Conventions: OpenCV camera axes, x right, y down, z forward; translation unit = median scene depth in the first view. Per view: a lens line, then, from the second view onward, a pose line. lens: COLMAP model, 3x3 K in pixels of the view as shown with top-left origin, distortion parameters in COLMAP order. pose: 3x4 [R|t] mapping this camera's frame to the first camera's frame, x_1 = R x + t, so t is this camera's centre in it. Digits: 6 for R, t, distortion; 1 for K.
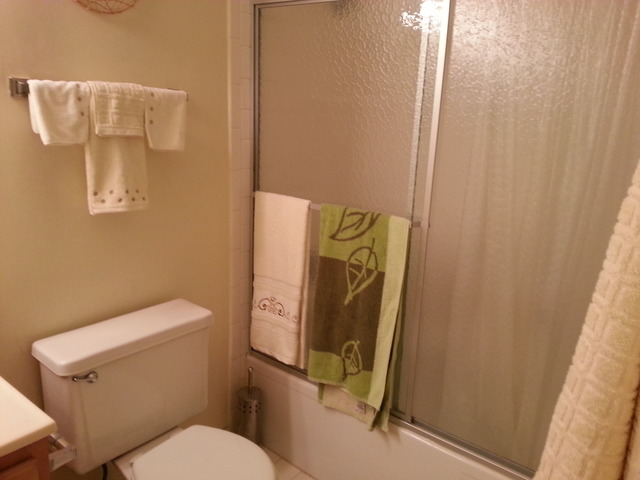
lens RADIAL K [[523.3, 0, 320.0], [0, 523.3, 240.0], [0, 0, 1]] dist [0.108322, -0.180248]
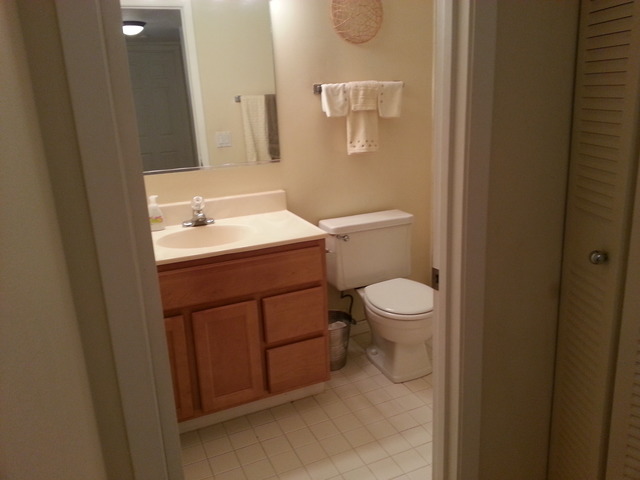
lens RADIAL K [[523.3, 0, 320.0], [0, 523.3, 240.0], [0, 0, 1]] dist [0.108322, -0.180248]
pose [[0.880550, 0.043463, -0.471956, 0.373312], [-0.031148, 0.998940, 0.033879, 0.197619], [0.472928, -0.015131, 0.880971, -0.696151]]
